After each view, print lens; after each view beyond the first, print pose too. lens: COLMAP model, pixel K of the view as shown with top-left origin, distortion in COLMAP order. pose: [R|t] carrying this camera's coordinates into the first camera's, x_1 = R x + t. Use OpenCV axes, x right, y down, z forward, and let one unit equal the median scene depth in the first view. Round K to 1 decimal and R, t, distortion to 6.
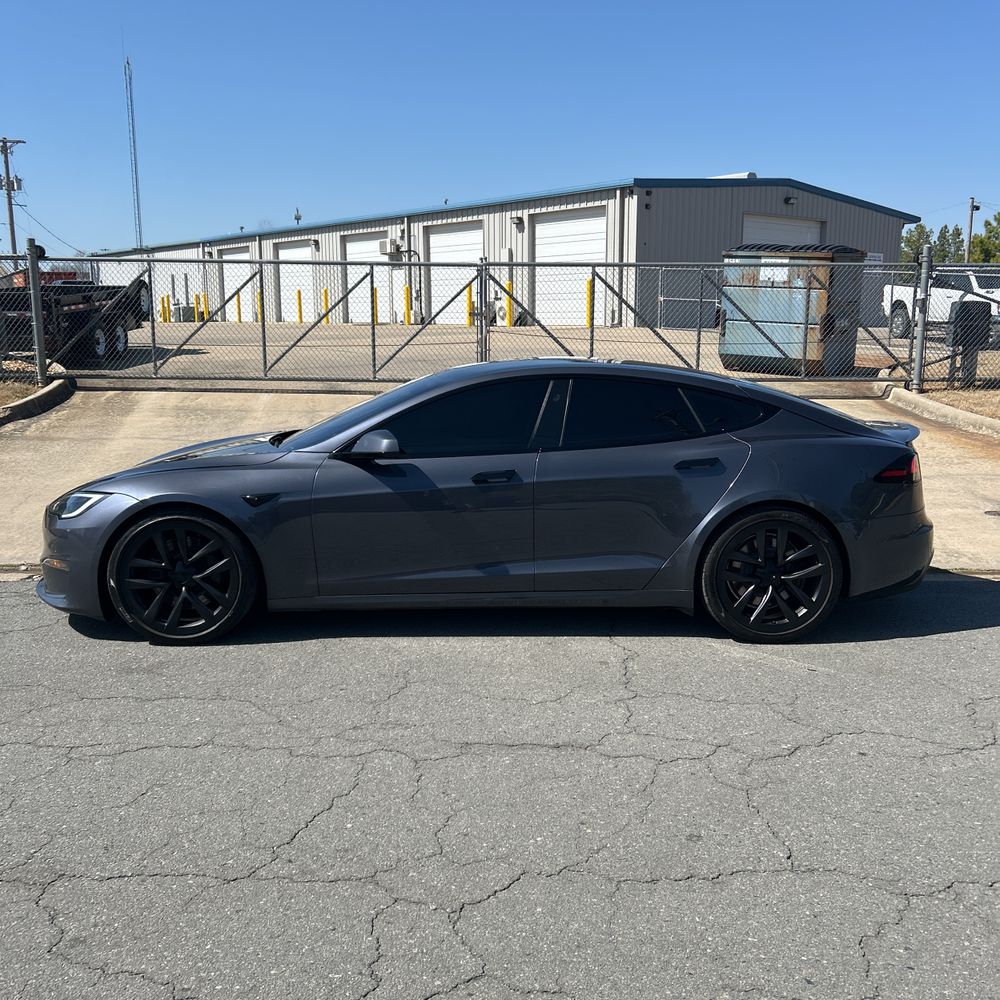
lens RADIAL K [[1014.9, 0, 506.6], [0, 1014.9, 504.3], [0, 0, 1]] dist [0.037348, -0.038142]
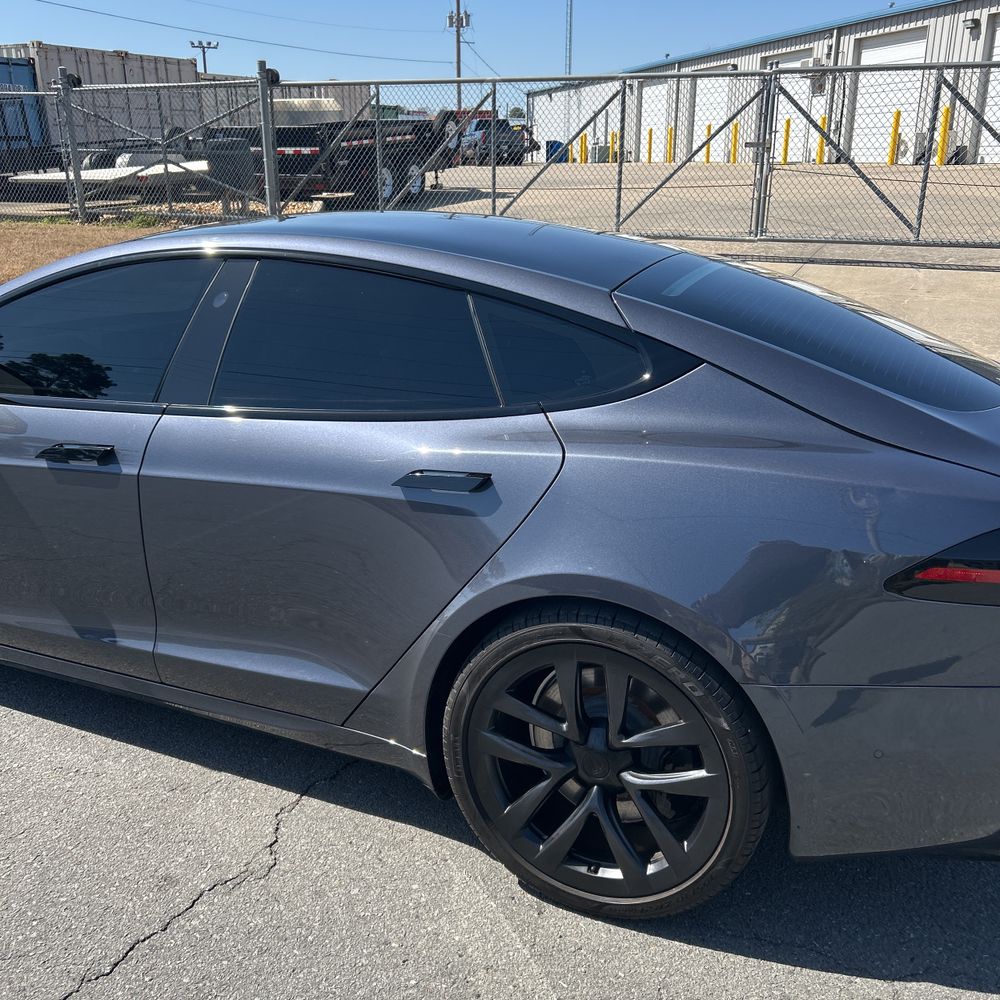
lens RADIAL K [[1014.9, 0, 506.6], [0, 1014.9, 504.3], [0, 0, 1]] dist [0.037348, -0.038142]
pose [[0.898848, 0.139568, -0.415444, 0.125424], [-0.078197, 0.983799, 0.161320, -0.032095], [0.431228, -0.112516, 0.895200, 0.203586]]
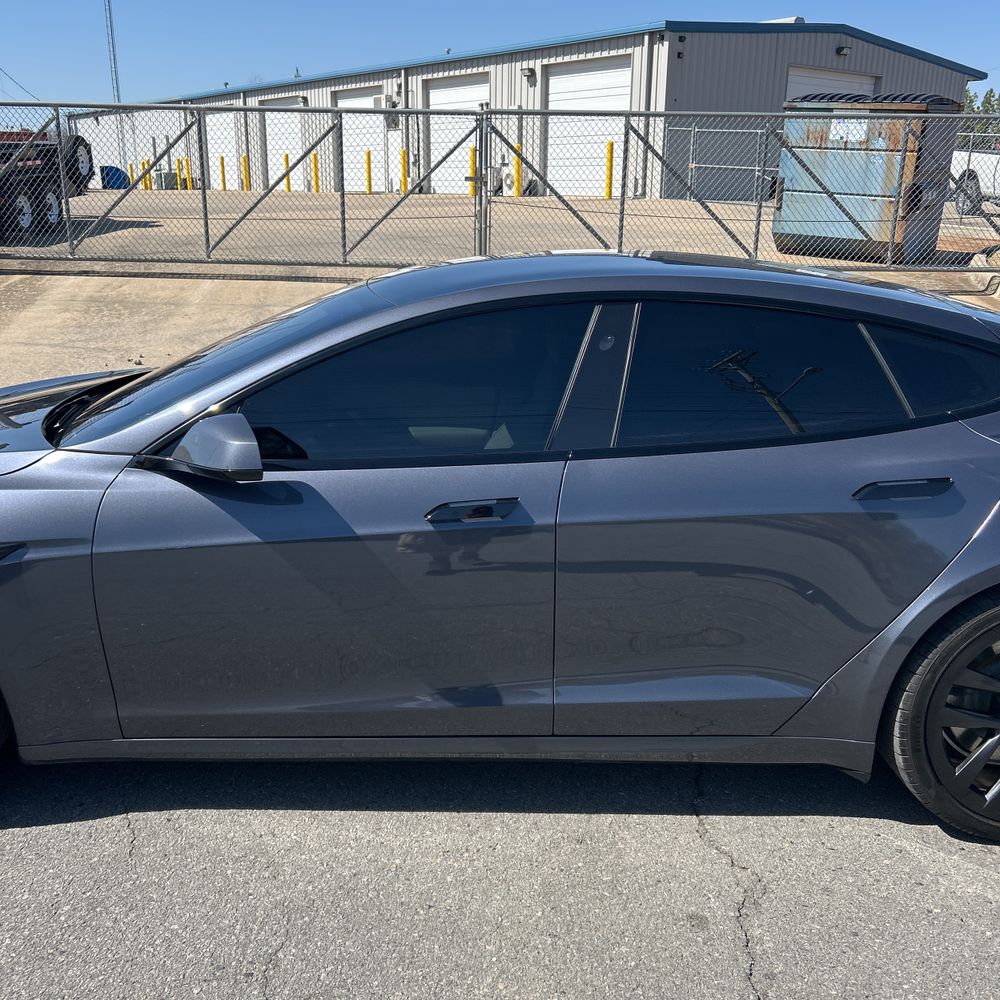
lens RADIAL K [[1008.1, 0, 486.5], [0, 1008.1, 511.4], [0, 0, 1]] dist [-0.001780, 0.022970]
pose [[0.999591, 0.016001, -0.023720, 0.001653], [-0.012835, 0.991679, 0.128096, -0.028249], [0.025572, -0.127739, 0.991478, 0.169956]]
